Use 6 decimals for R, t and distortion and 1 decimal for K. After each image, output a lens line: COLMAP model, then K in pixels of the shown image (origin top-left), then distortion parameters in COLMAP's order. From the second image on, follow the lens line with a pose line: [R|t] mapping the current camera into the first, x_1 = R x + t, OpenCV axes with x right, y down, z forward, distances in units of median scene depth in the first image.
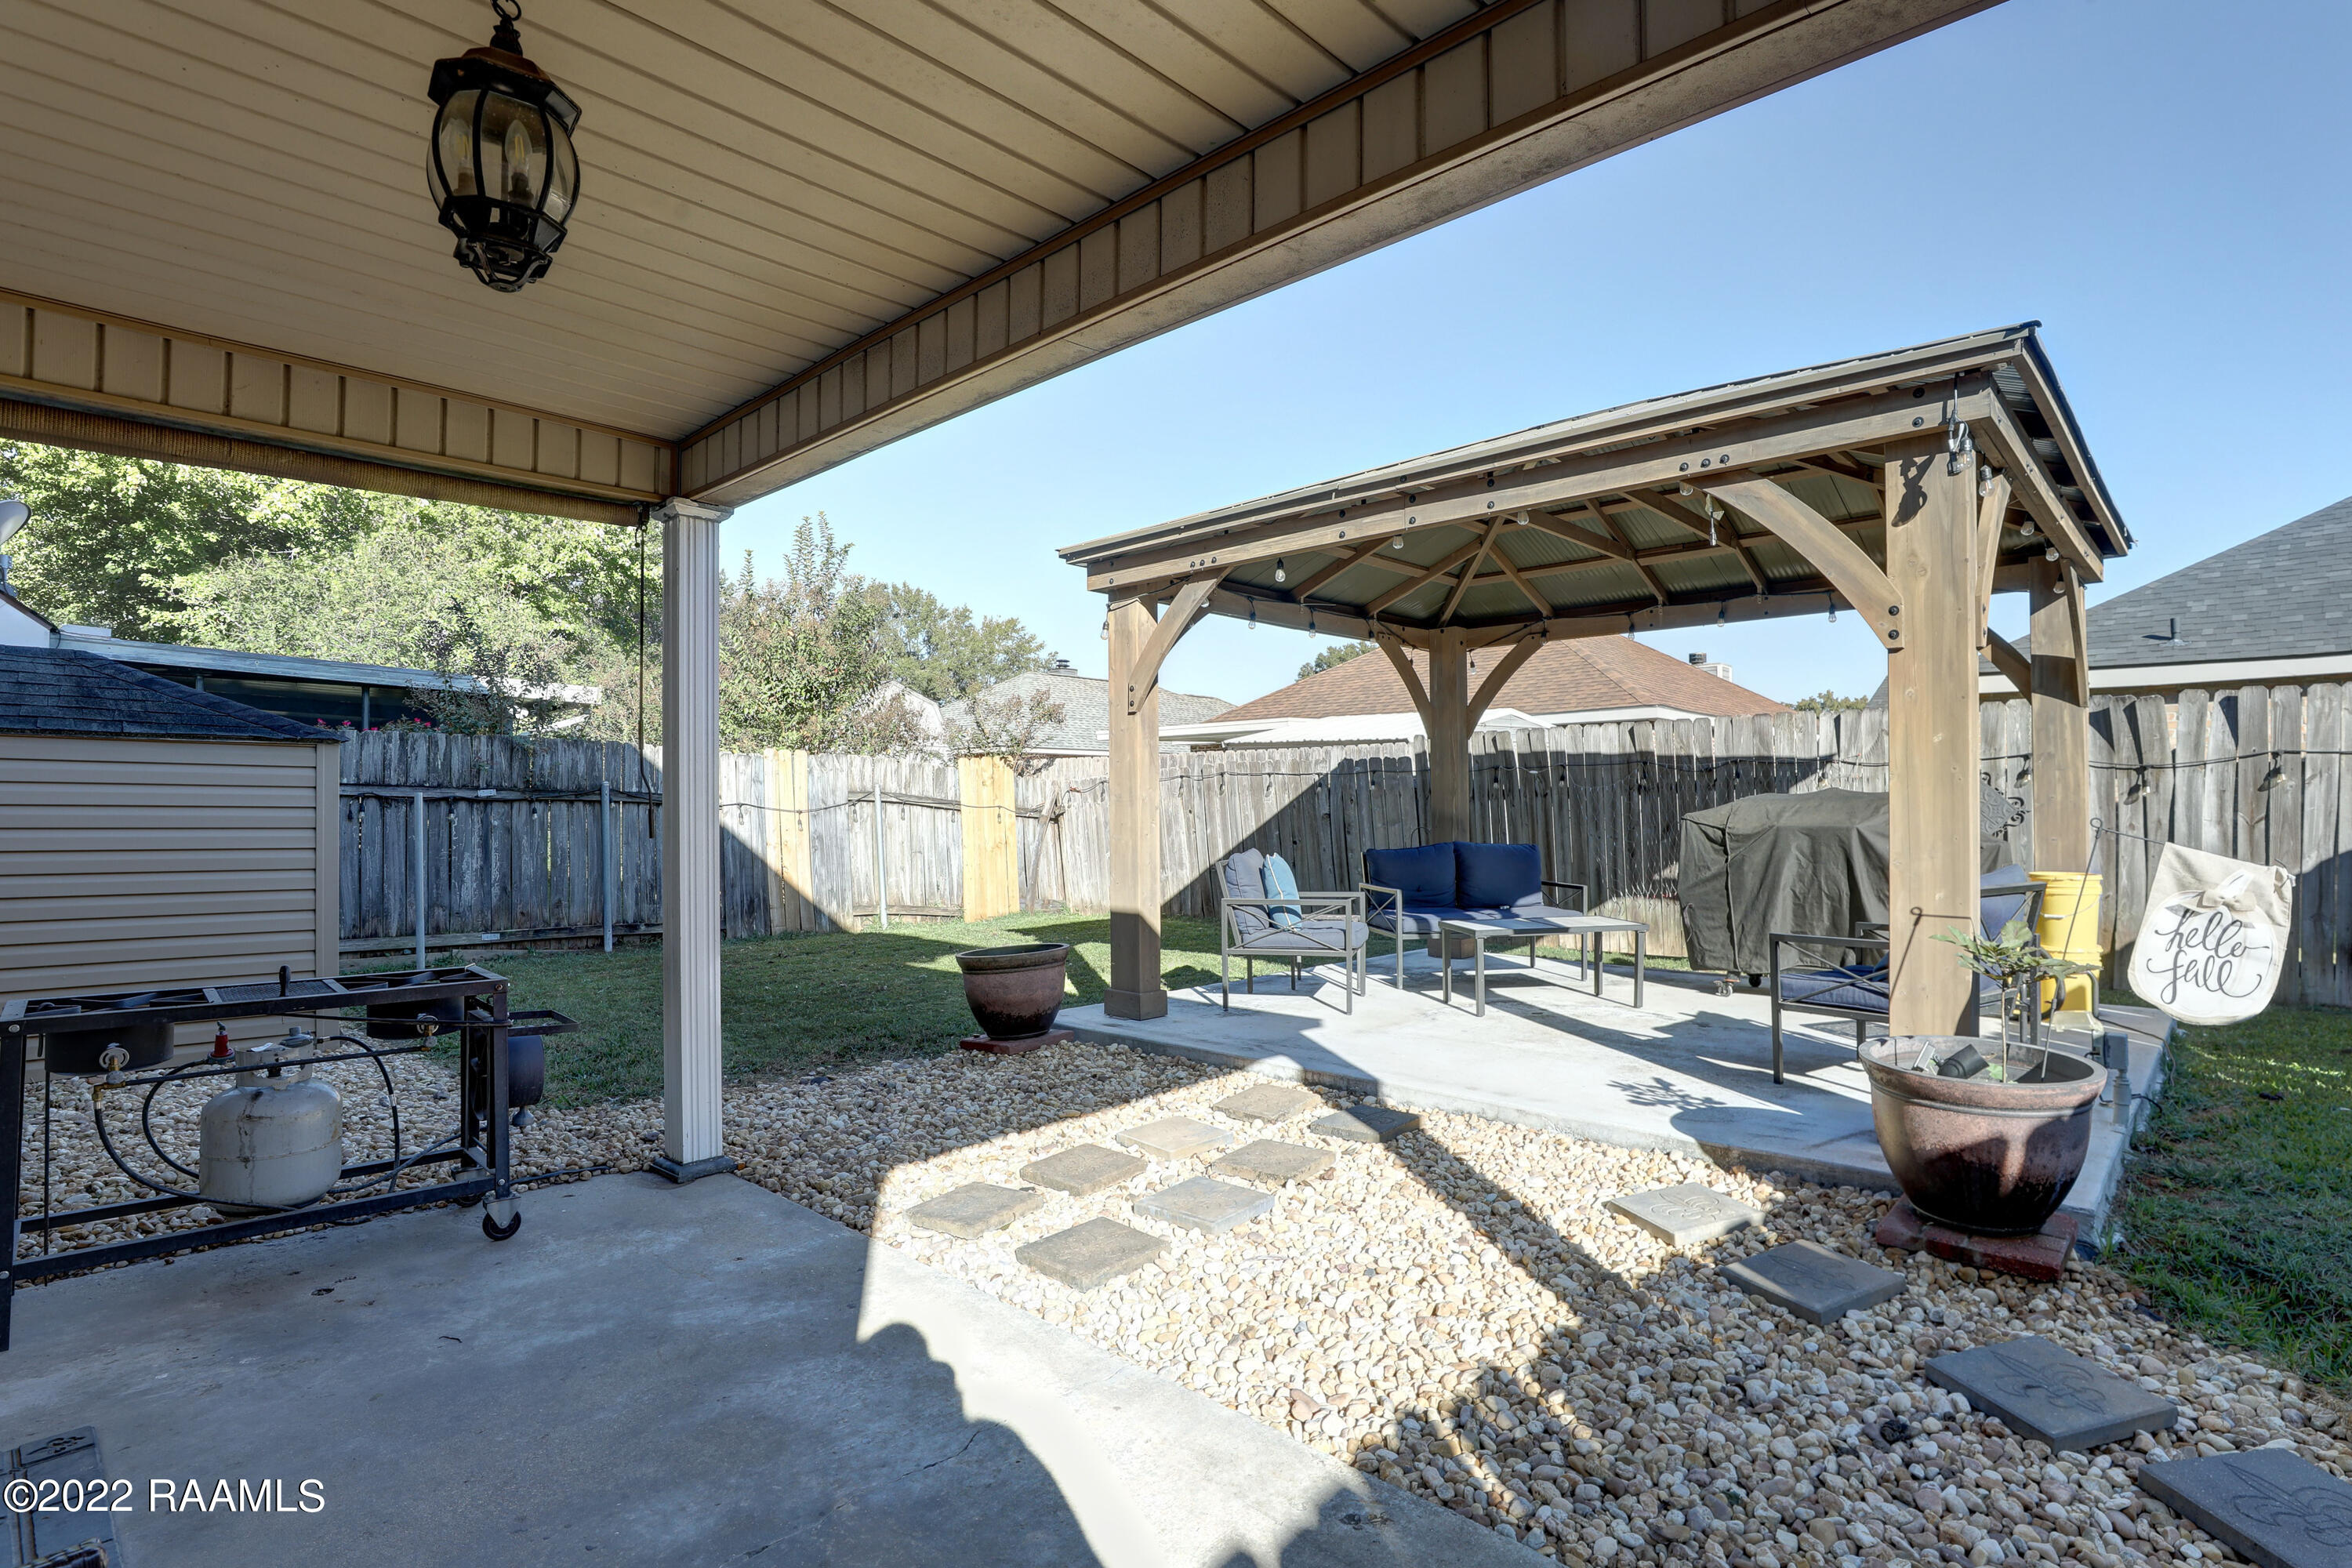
lens RADIAL K [[1141.8, 0, 1218.5], [0, 1141.8, 795.7], [0, 0, 1]] dist [-0.001127, 0.000818]
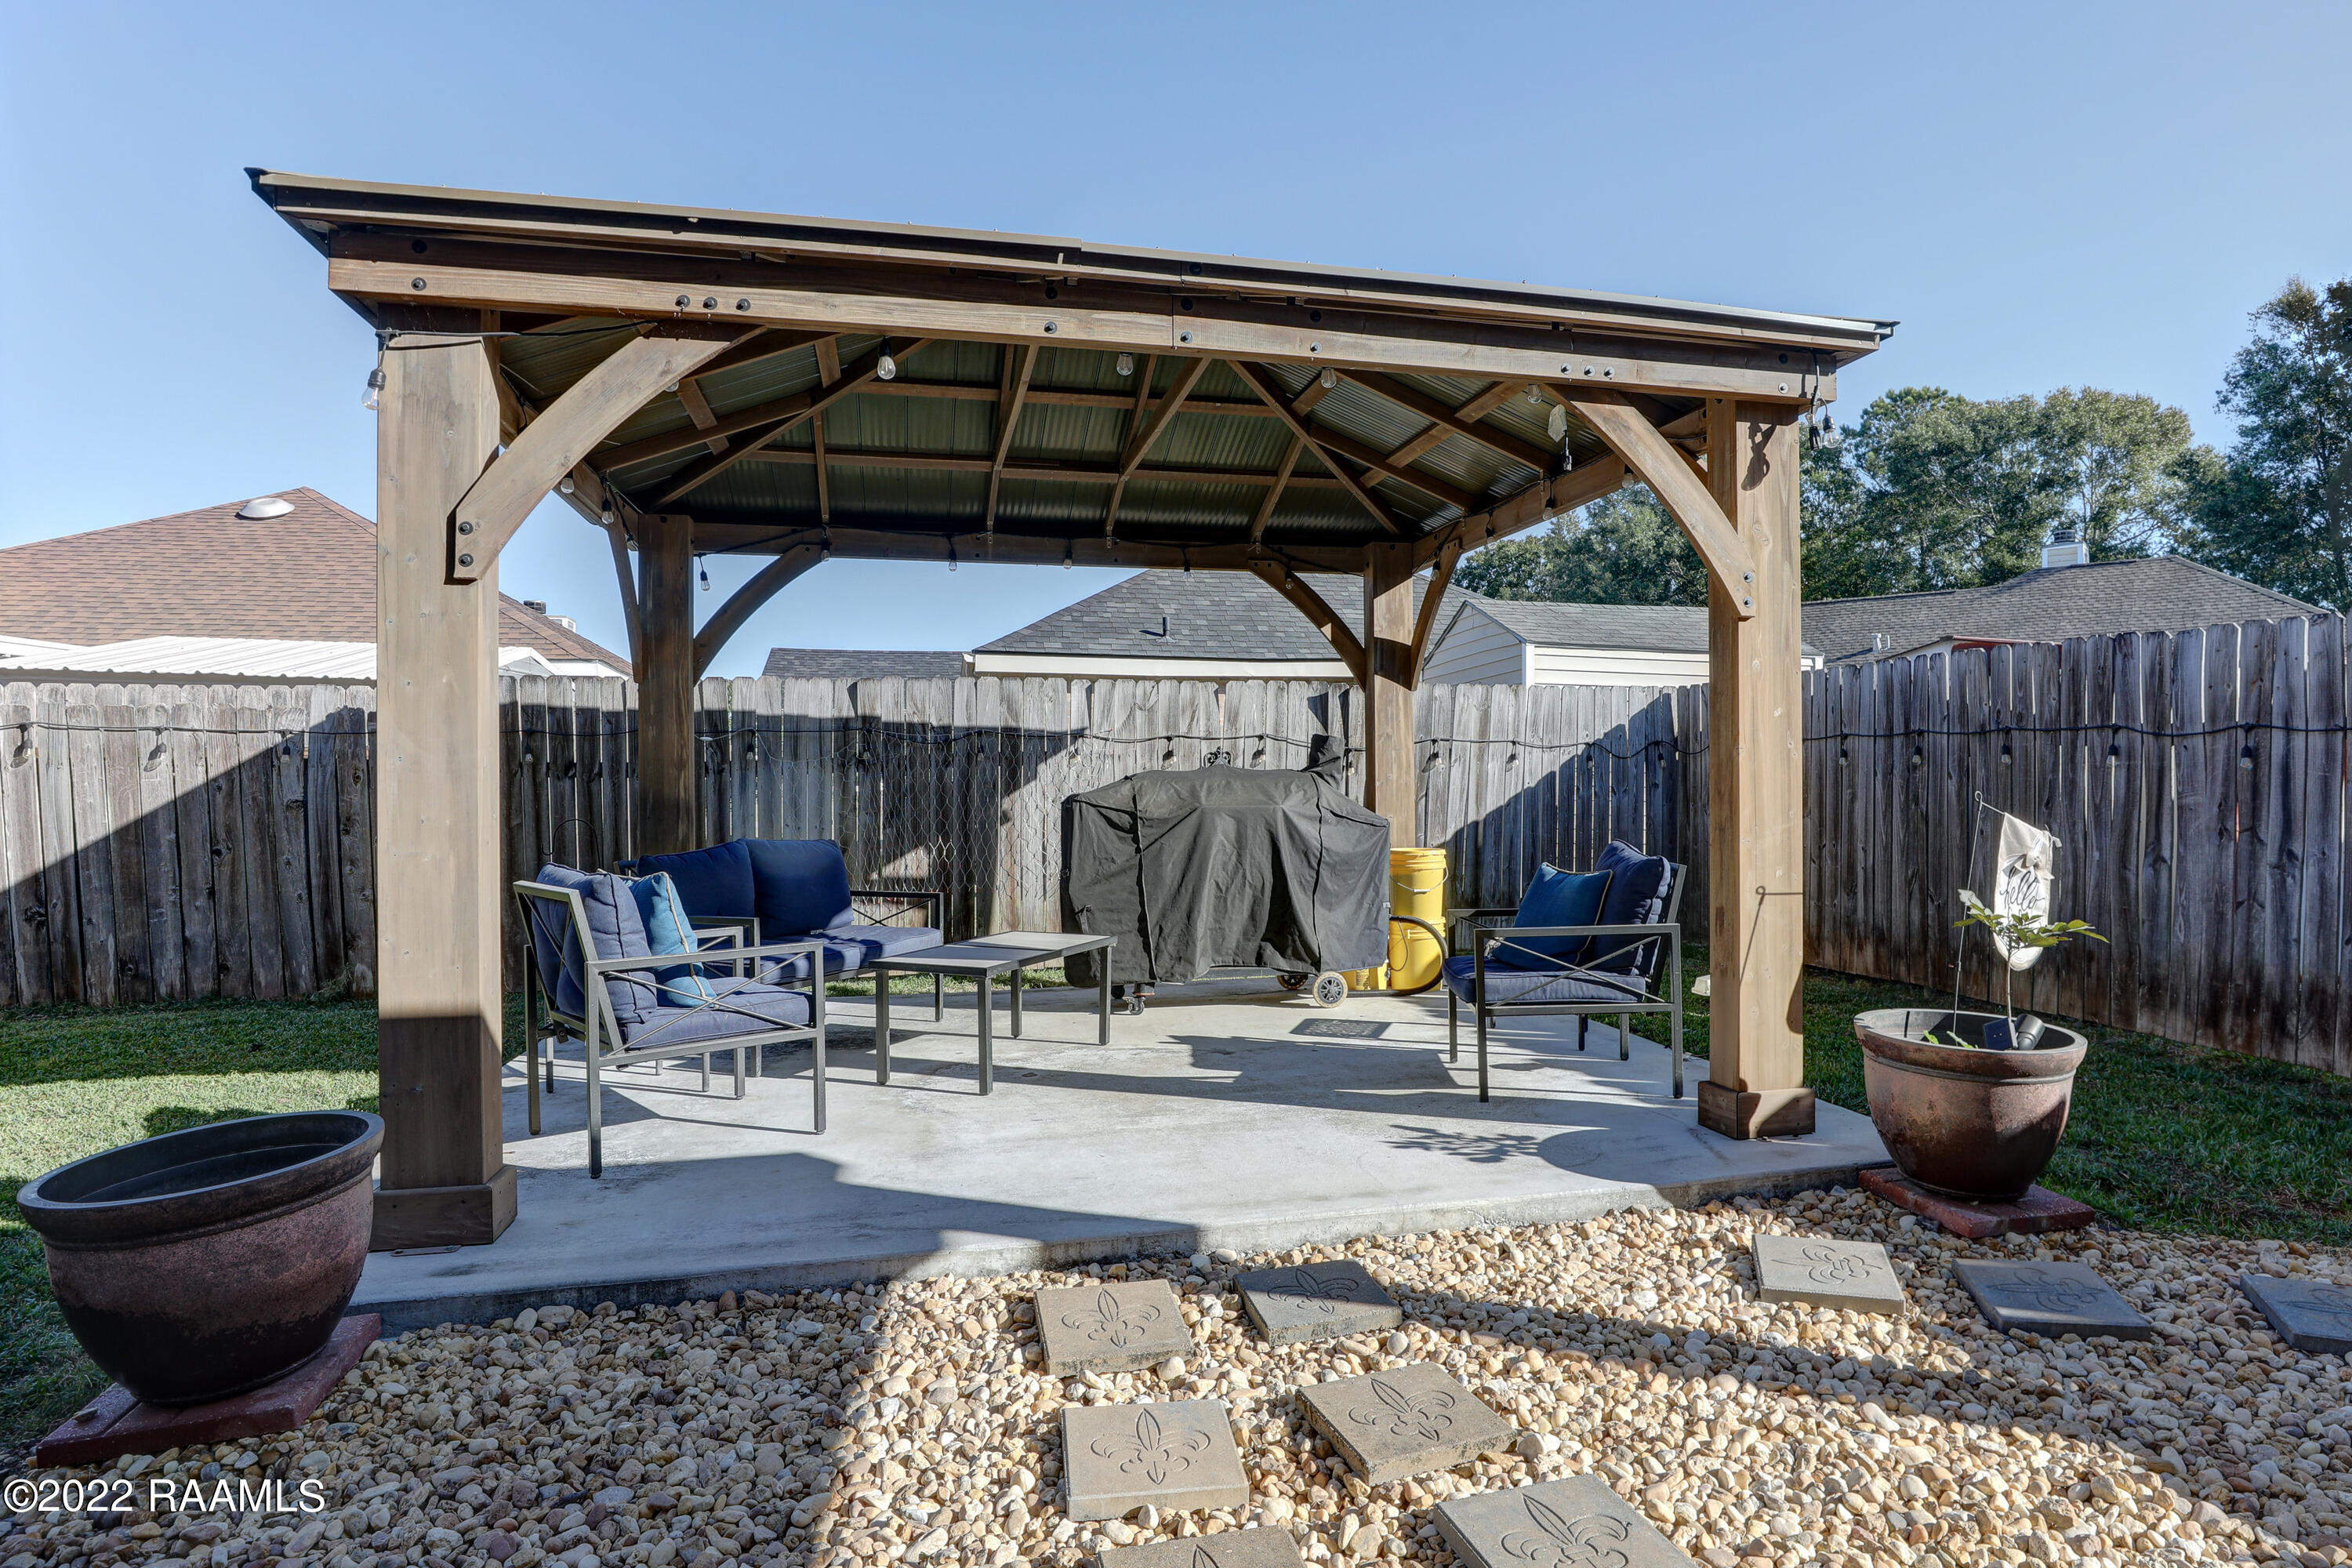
lens RADIAL K [[1294.9, 0, 1176.0], [0, 1294.9, 784.0], [0, 0, 1]] dist [-0.032901, 0.003391]
pose [[0.564106, 0.000171, 0.825702, -0.276972], [-0.004874, 0.999983, 0.003123, 0.004446], [-0.825688, -0.005786, 0.564098, 0.385777]]
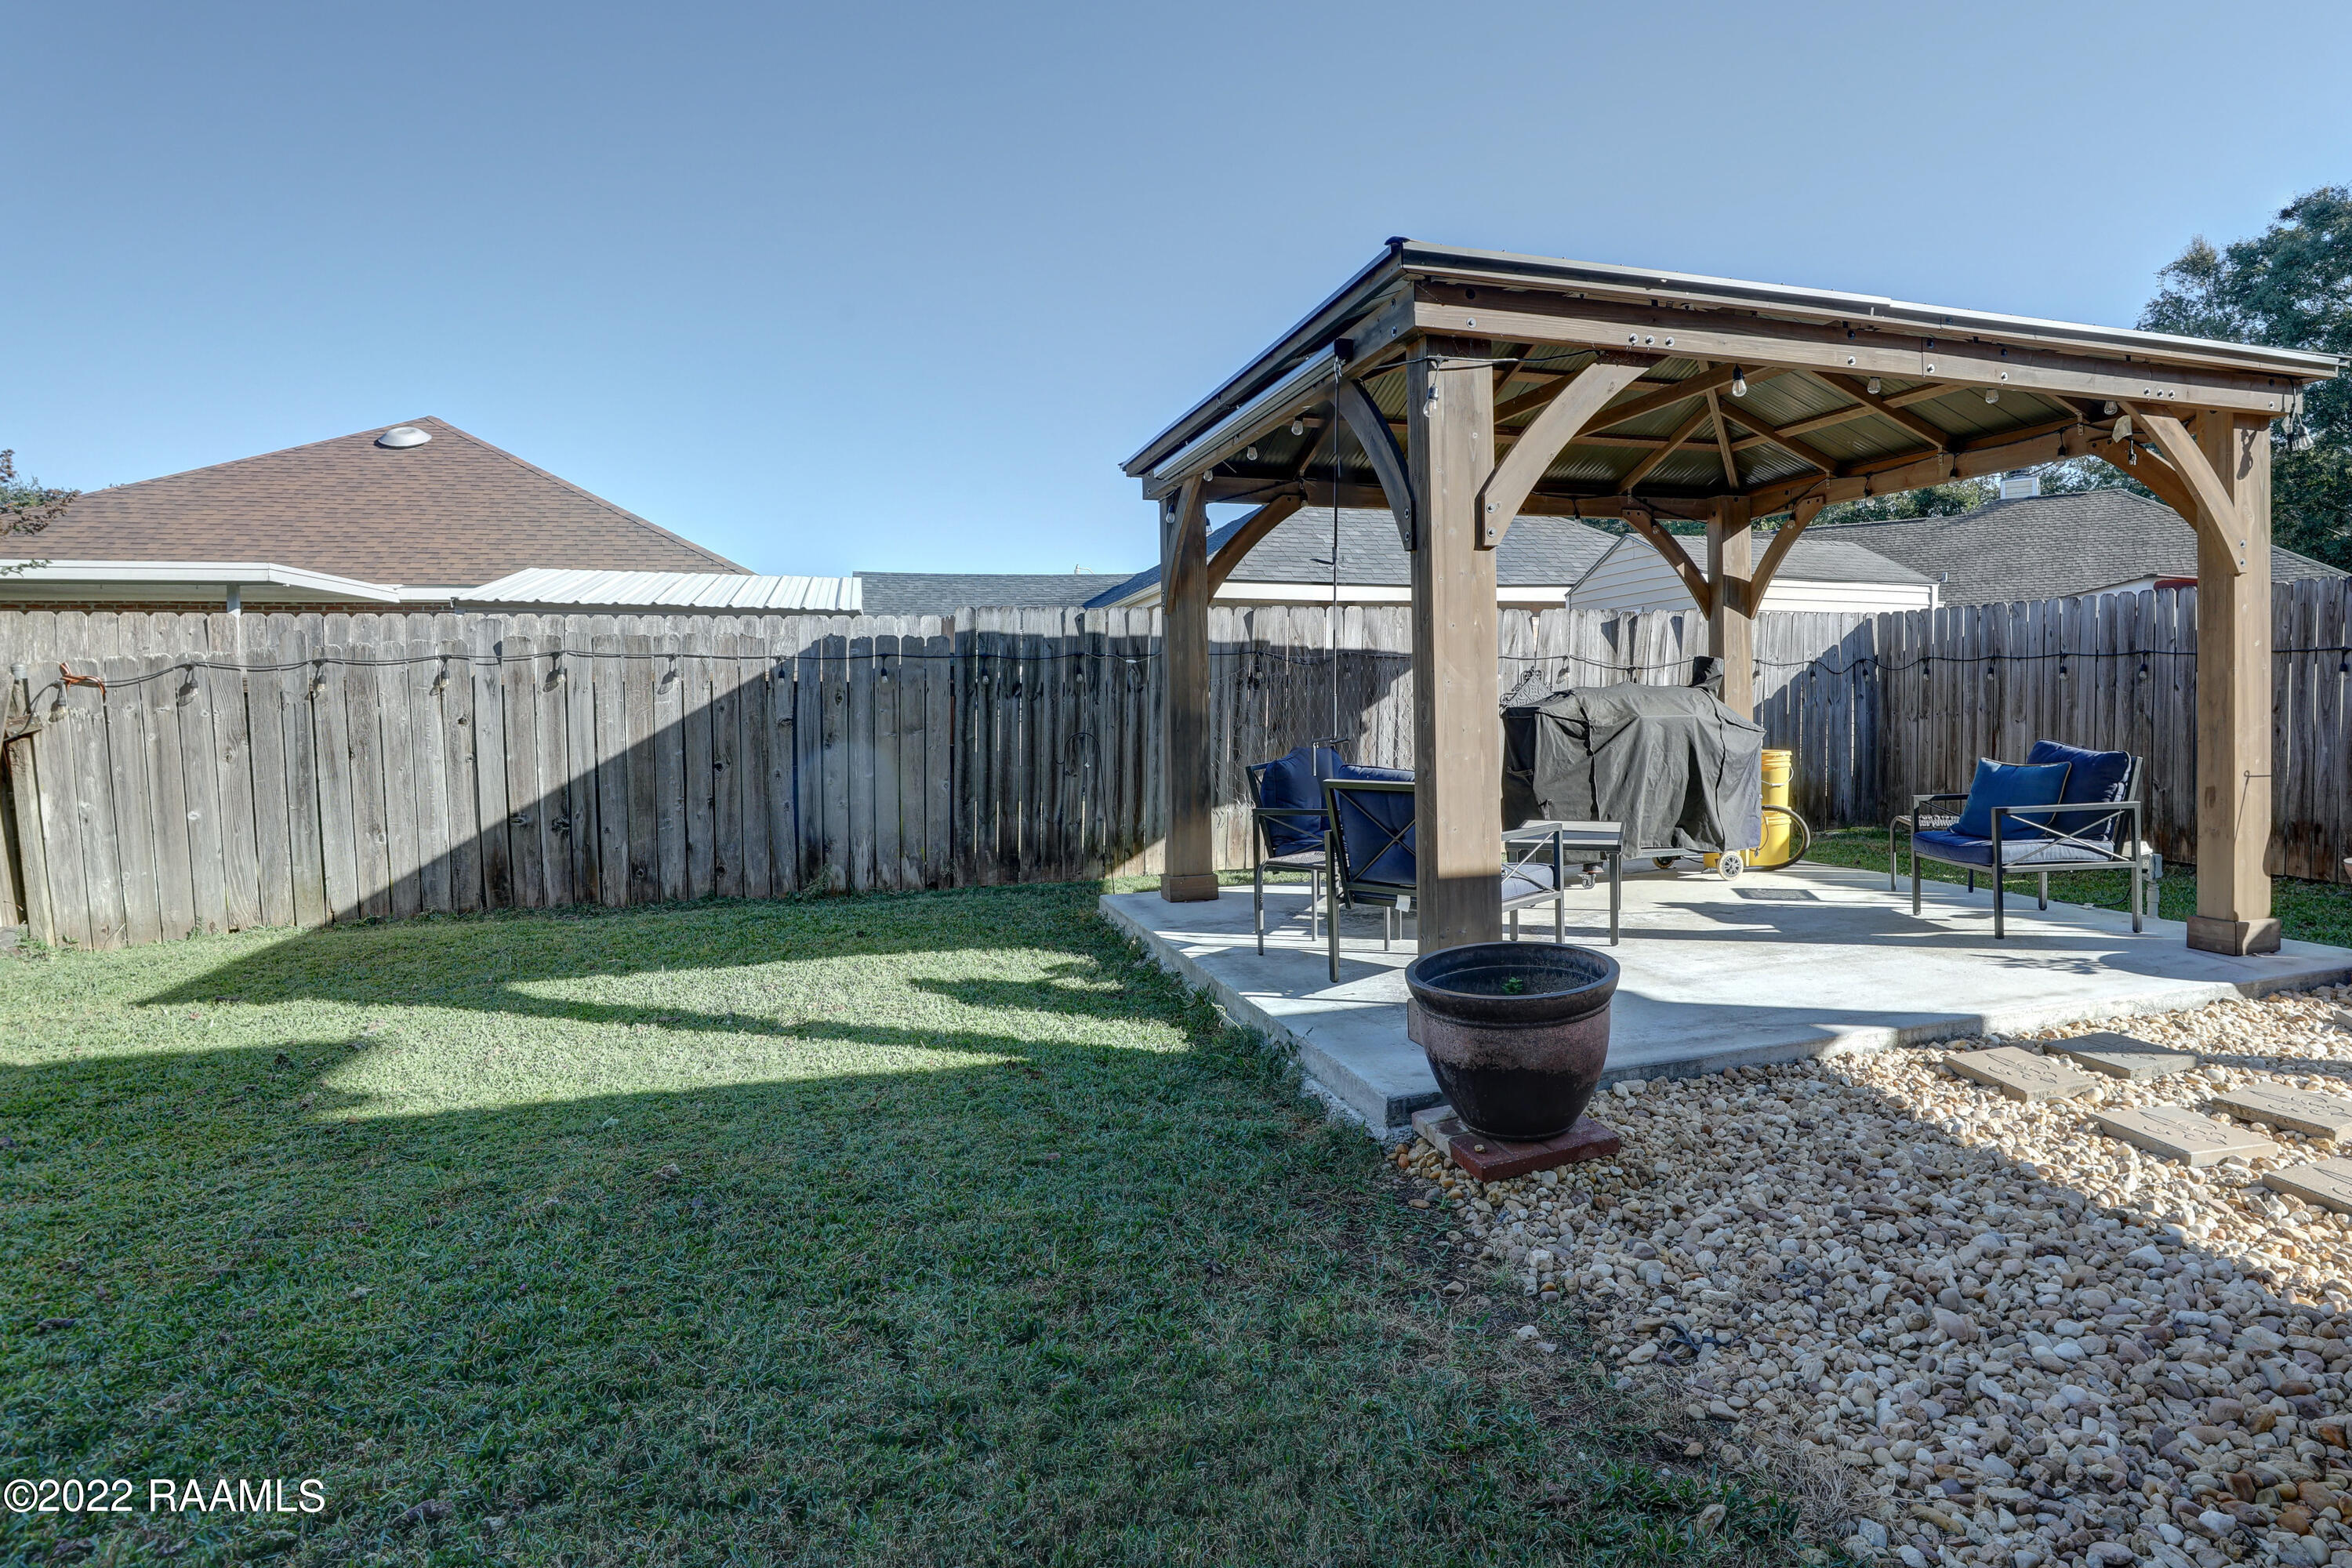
lens RADIAL K [[1259.5, 0, 1175.0], [0, 1259.5, 727.2], [0, 0, 1]] dist [-0.033004, 0.002048]
pose [[0.501330, -0.024419, 0.864912, -0.603006], [0.002566, 0.999639, 0.026736, 0.002575], [-0.865253, -0.011185, 0.501211, 0.659885]]
